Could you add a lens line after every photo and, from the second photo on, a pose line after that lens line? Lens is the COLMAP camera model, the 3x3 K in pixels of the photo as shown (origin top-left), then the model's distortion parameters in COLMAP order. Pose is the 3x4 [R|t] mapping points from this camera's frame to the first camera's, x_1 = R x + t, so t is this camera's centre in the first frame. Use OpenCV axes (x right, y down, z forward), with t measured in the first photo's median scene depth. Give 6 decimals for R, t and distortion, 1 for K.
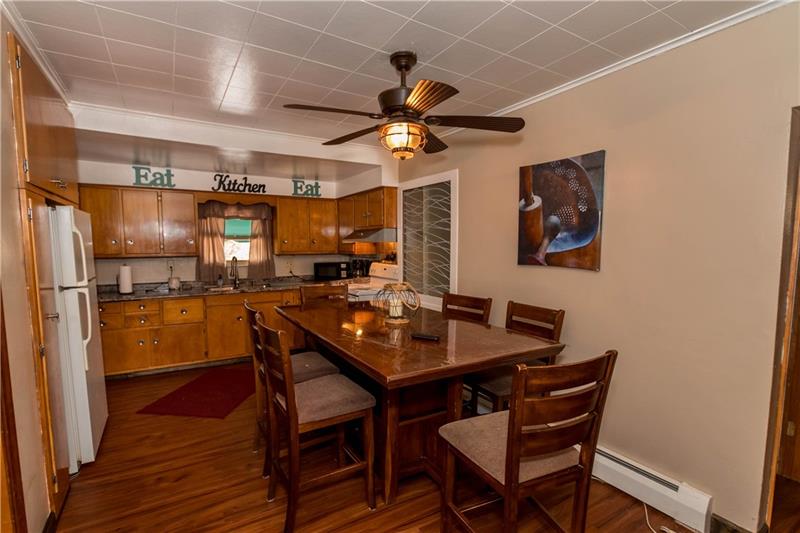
lens RADIAL K [[377.0, 0, 387.7], [0, 377.0, 273.7], [0, 0, 1]] dist [-0.001740, 0.000214]
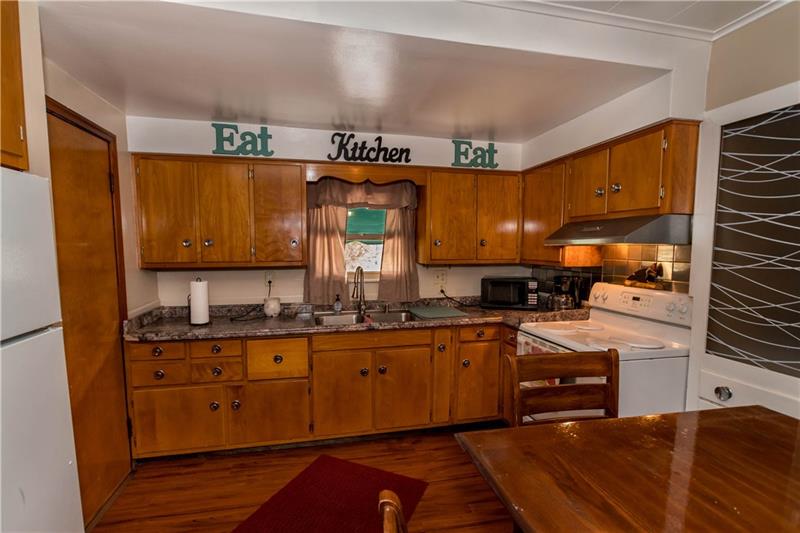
lens RADIAL K [[377.0, 0, 397.4], [0, 377.0, 274.6], [0, 0, 1]] dist [-0.001740, 0.000214]
pose [[0.956696, 0.025857, -0.289937, -0.169397], [-0.026601, 0.999645, 0.001374, -0.036943], [0.289870, 0.006398, 0.957045, 0.432903]]
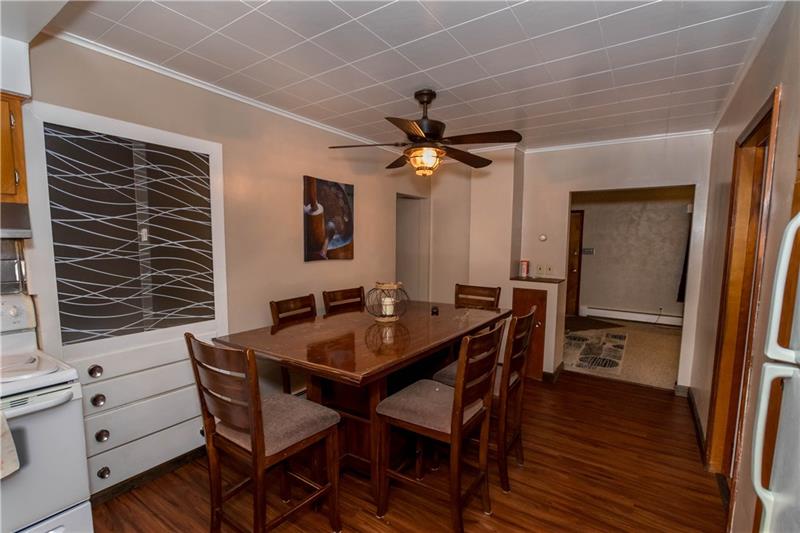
lens RADIAL K [[377.0, 0, 393.9], [0, 377.0, 281.6], [0, 0, 1]] dist [-0.001740, 0.000214]
pose [[-0.406742, -0.097337, 0.908343, -0.493028], [0.071235, 0.987901, 0.137760, -0.062398], [-0.910762, 0.120739, -0.394887, 0.746422]]
